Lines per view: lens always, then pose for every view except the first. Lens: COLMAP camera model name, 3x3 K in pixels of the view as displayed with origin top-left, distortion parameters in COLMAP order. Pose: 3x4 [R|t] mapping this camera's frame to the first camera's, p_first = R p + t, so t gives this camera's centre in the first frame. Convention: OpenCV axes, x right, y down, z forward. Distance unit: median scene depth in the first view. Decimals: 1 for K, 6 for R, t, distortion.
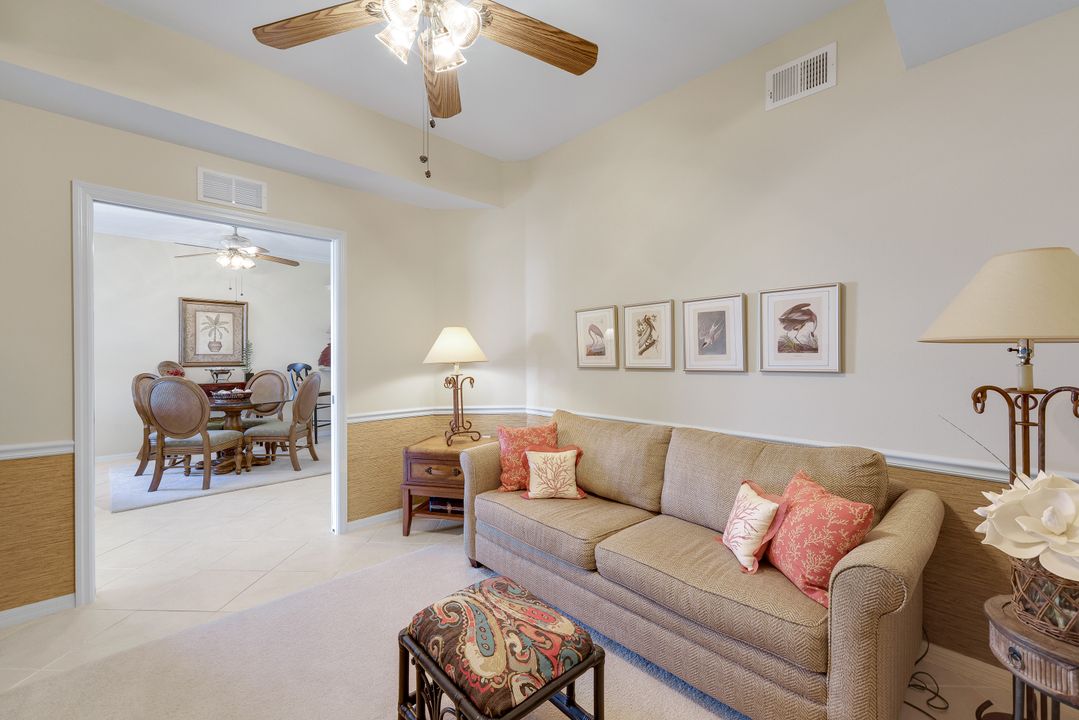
lens RADIAL K [[431.8, 0, 538.0], [0, 431.8, 359.1], [0, 0, 1]] dist [-0.001983, -0.000350]
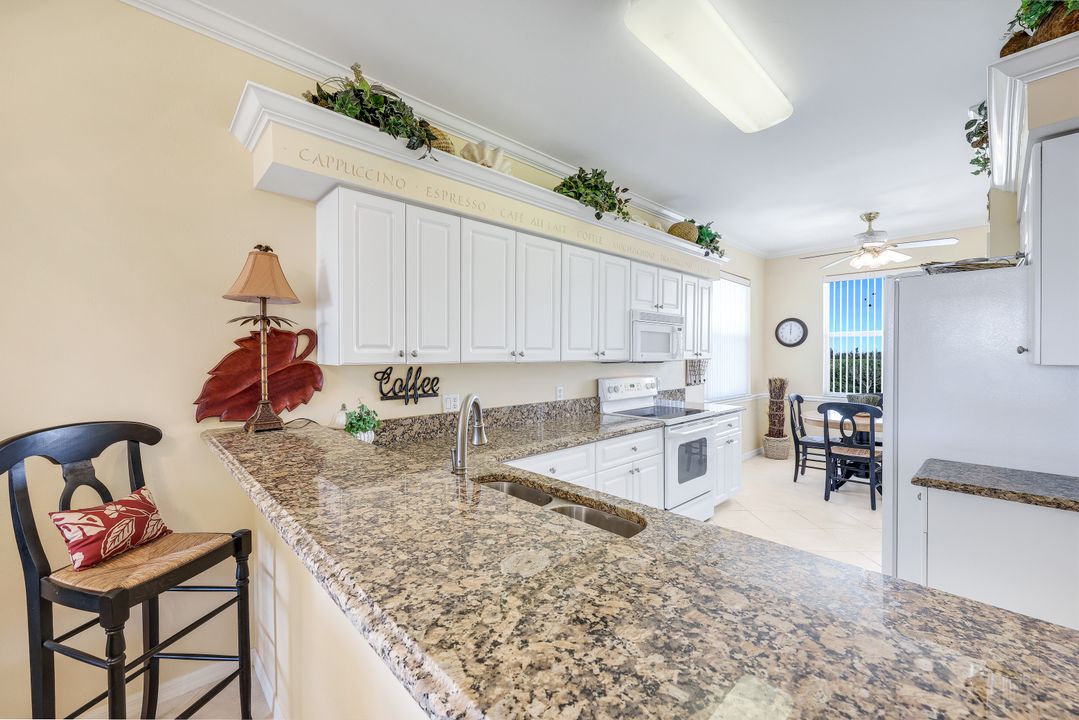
lens RADIAL K [[431.8, 0, 538.0], [0, 431.8, 359.1], [0, 0, 1]] dist [-0.001983, -0.000350]
pose [[0.999978, 0.001515, -0.006460, -0.230879], [-0.001478, 0.999982, 0.005768, -0.019303], [0.006469, -0.005759, 0.999962, 0.573103]]
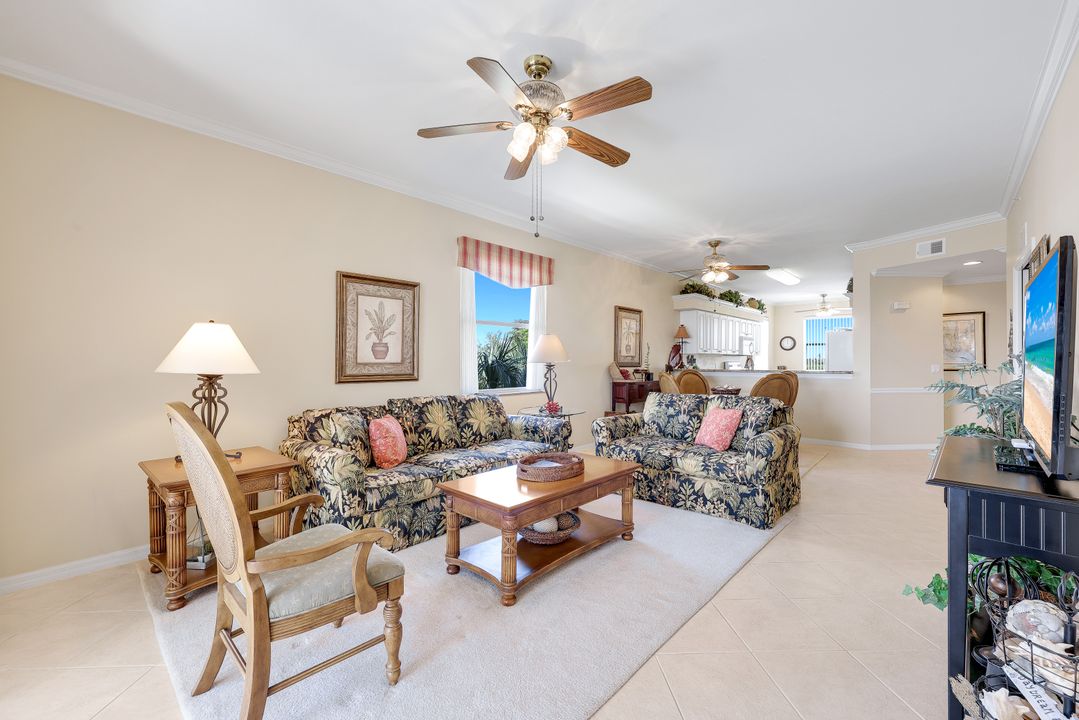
lens RADIAL K [[436.8, 0, 538.6], [0, 436.8, 358.8], [0, 0, 1]] dist [-0.000284, 0.000189]
pose [[0.998352, 0.004234, 0.057233, -0.707478], [-0.003931, 0.999978, -0.005408, 0.002149], [-0.057254, 0.005174, 0.998346, -0.087283]]
